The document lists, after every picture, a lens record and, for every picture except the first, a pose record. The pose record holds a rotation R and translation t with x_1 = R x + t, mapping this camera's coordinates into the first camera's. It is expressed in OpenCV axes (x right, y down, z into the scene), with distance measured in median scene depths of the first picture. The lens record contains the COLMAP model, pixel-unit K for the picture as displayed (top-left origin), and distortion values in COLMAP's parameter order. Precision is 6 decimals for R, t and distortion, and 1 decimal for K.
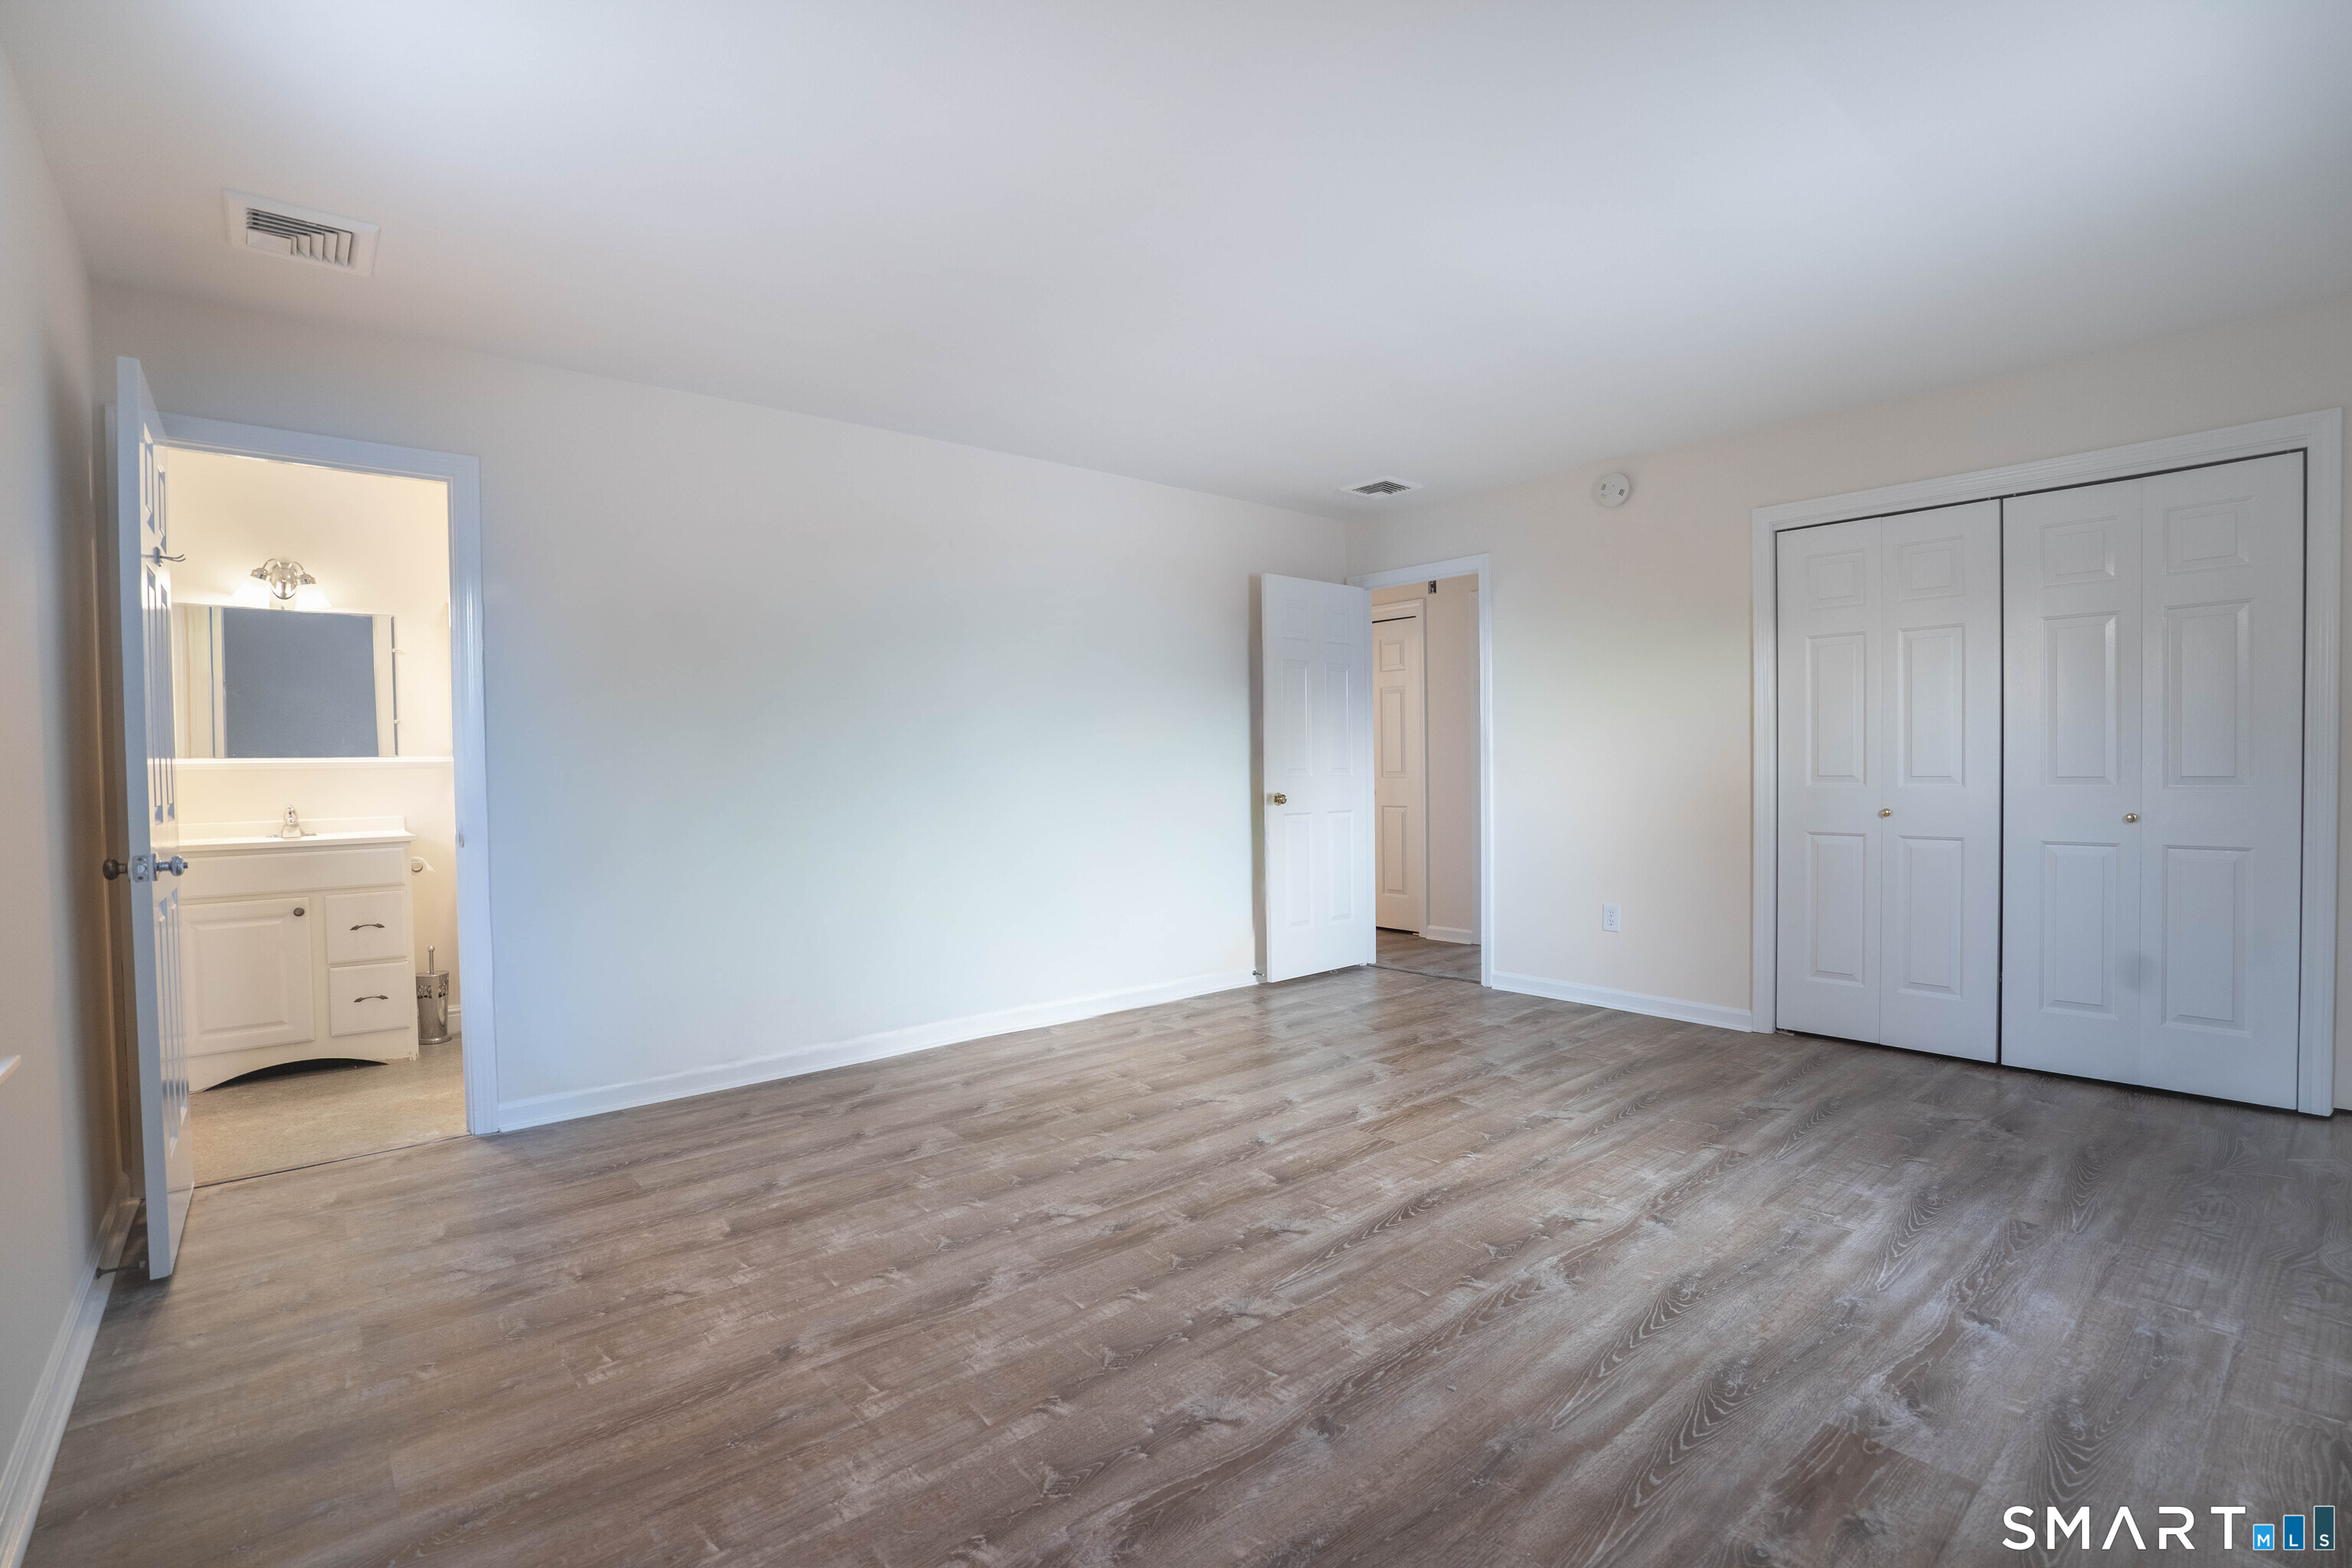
lens RADIAL K [[1090.5, 0, 1170.8], [0, 1090.5, 790.7], [0, 0, 1]] dist [-0.023932, 0.000872]
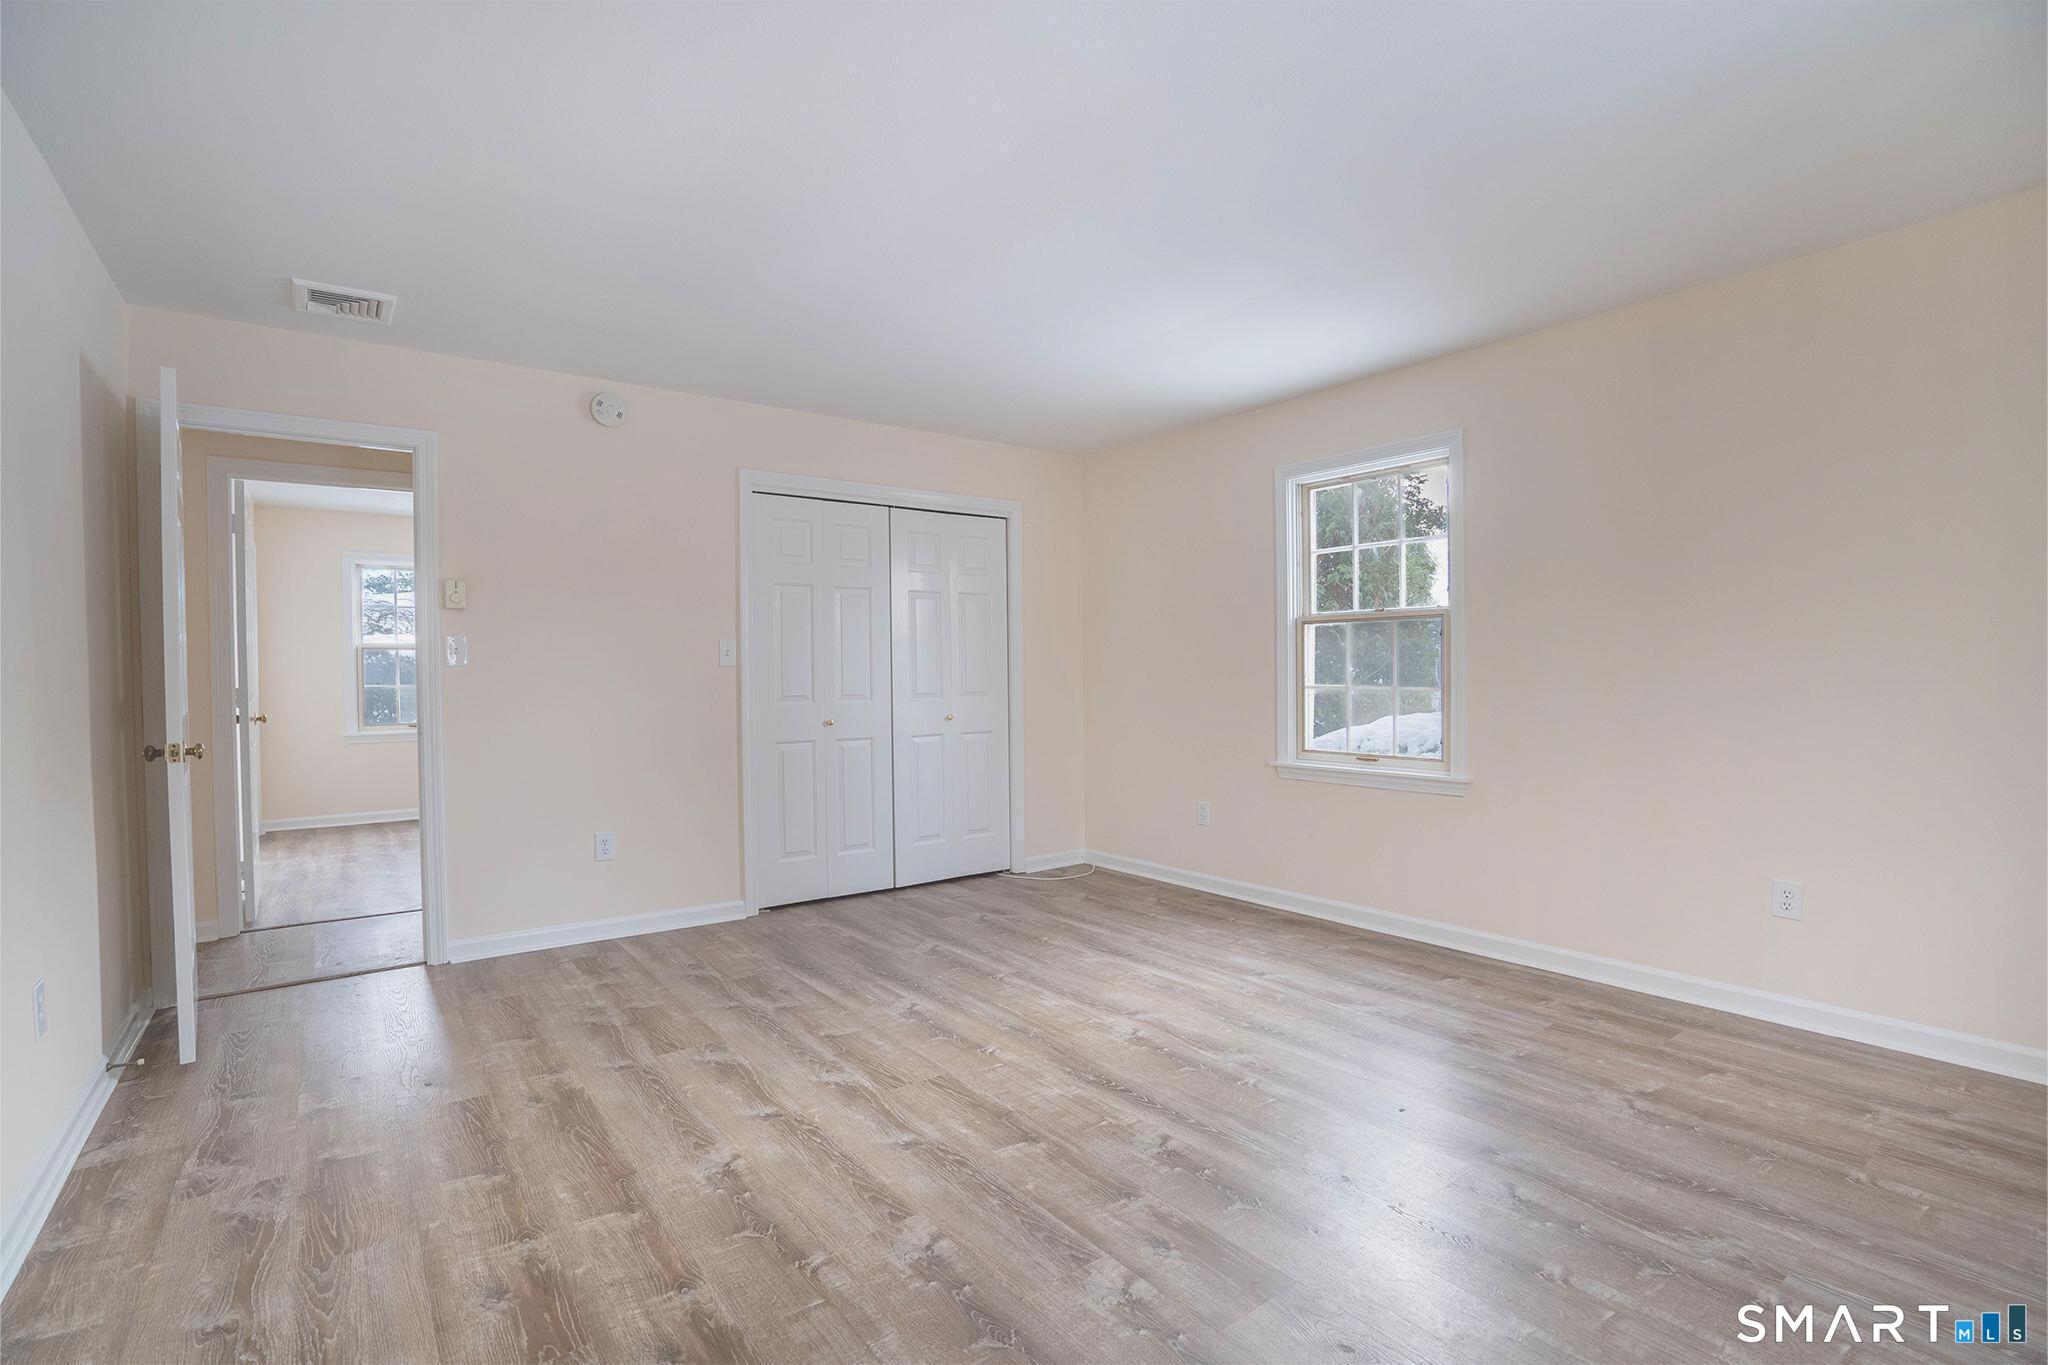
lens RADIAL K [[960.8, 0, 1019.4], [0, 960.8, 680.8], [0, 0, 1]] dist [-0.038515, 0.002085]
pose [[0.050829, 0.008025, 0.998675, -0.636717], [0.028745, 0.999542, -0.009495, -0.017838], [-0.998294, 0.029190, 0.050575, 0.870614]]
